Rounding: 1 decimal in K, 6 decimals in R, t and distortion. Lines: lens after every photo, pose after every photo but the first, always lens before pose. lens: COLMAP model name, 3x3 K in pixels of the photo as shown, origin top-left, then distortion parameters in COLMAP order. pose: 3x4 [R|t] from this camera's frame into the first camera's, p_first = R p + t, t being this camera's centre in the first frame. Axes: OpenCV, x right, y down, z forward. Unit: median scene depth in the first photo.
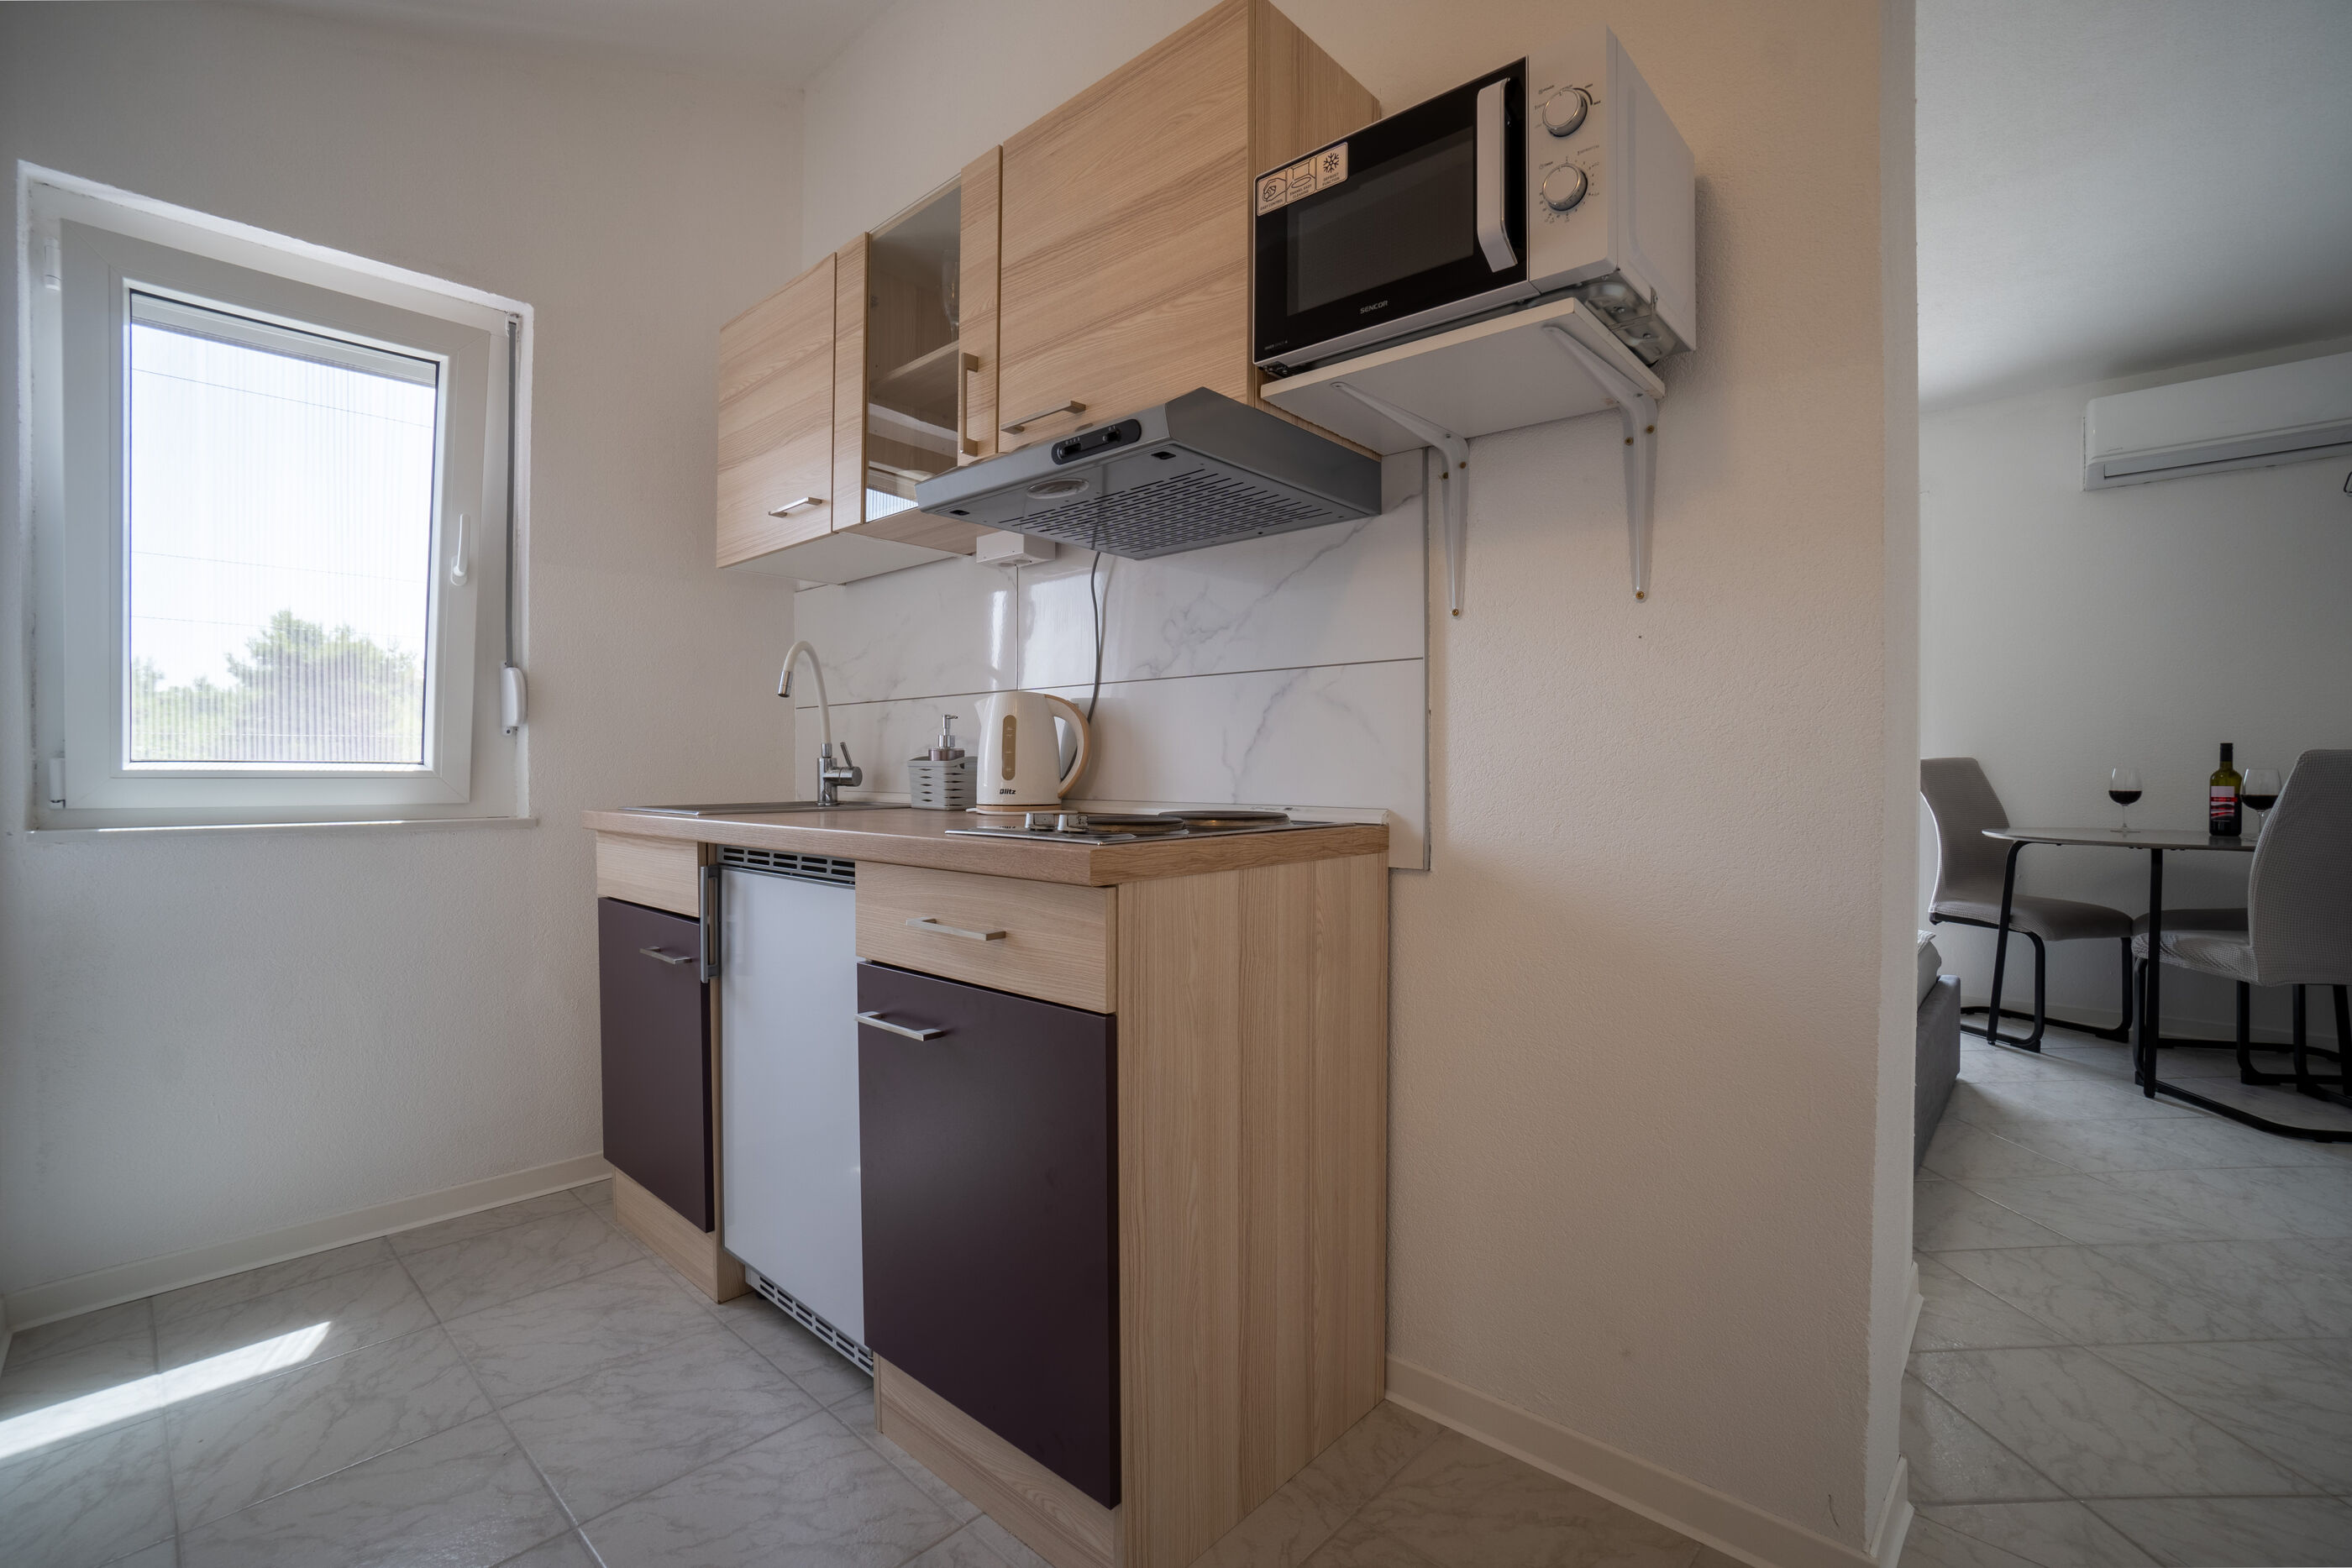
lens RADIAL K [[1048.2, 0, 1163.4], [0, 1048.2, 781.6], [0, 0, 1]] dist [-0.026780, 0.000363]
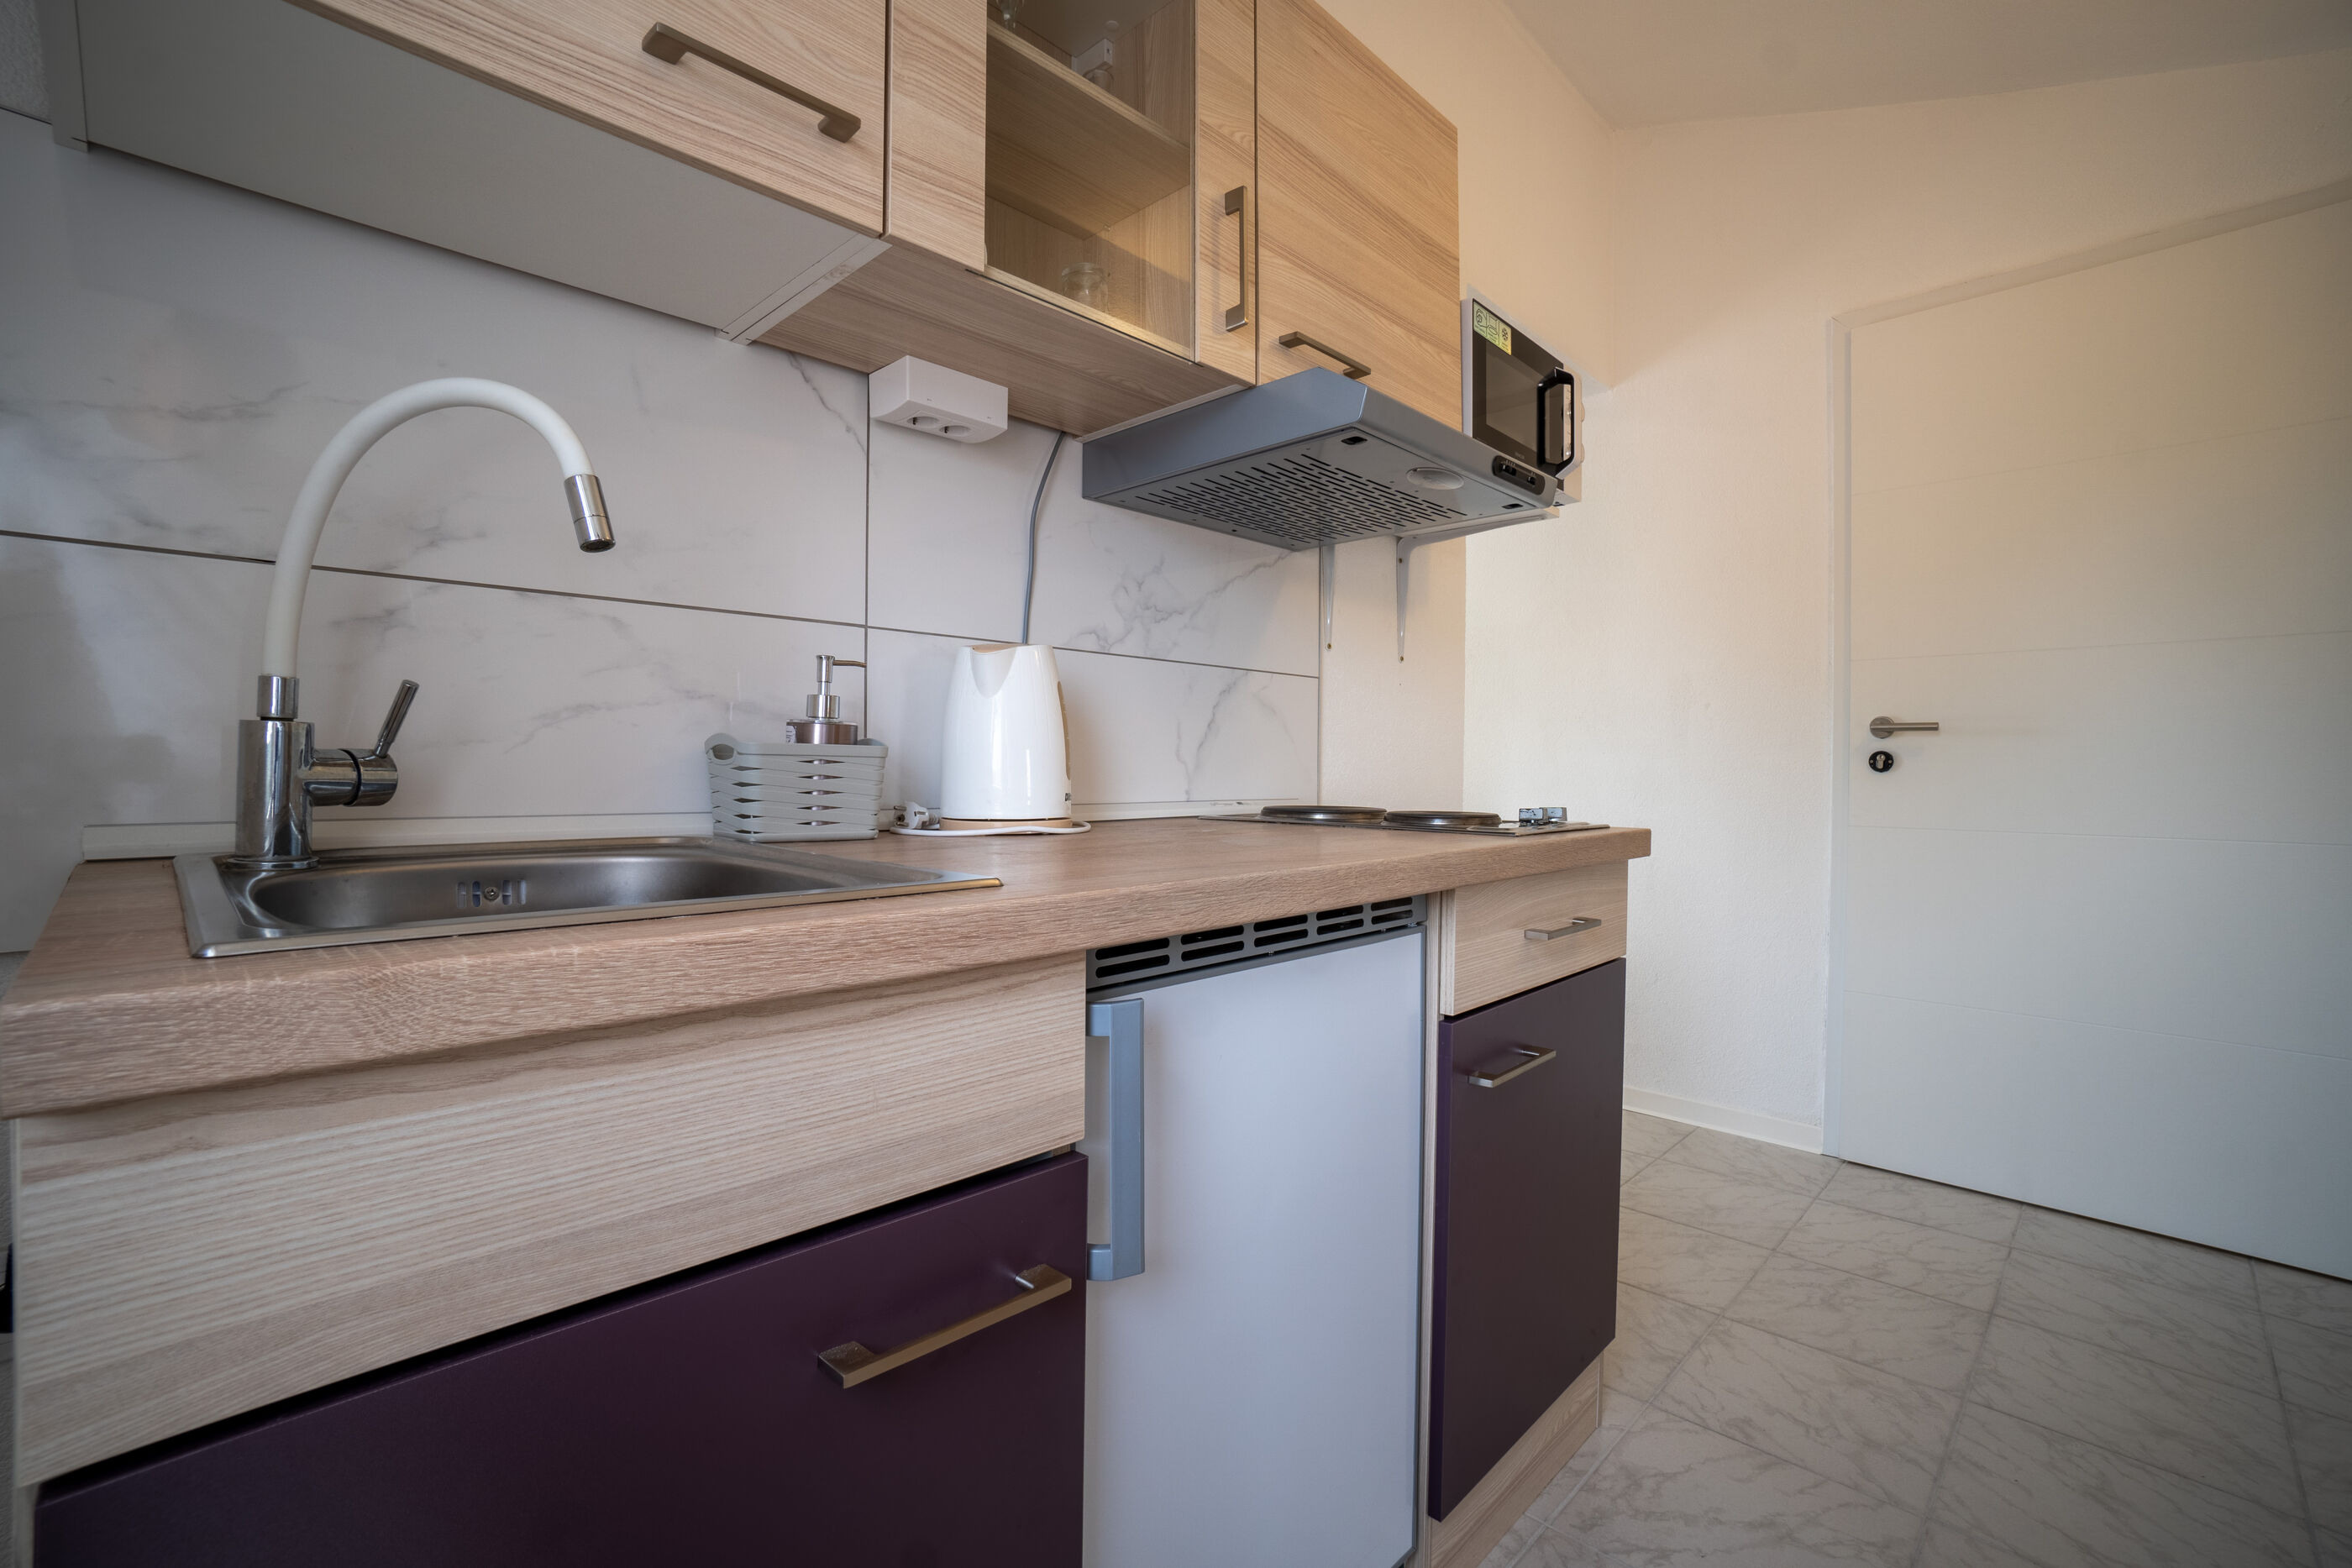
lens RADIAL K [[1048.2, 0, 1169.2], [0, 1048.2, 773.6], [0, 0, 1]] dist [-0.026780, 0.000363]
pose [[0.014277, -0.010351, 0.999844, -0.900529], [0.002749, 0.999943, 0.010313, -0.013782], [-0.999894, 0.002602, 0.014305, 1.028400]]
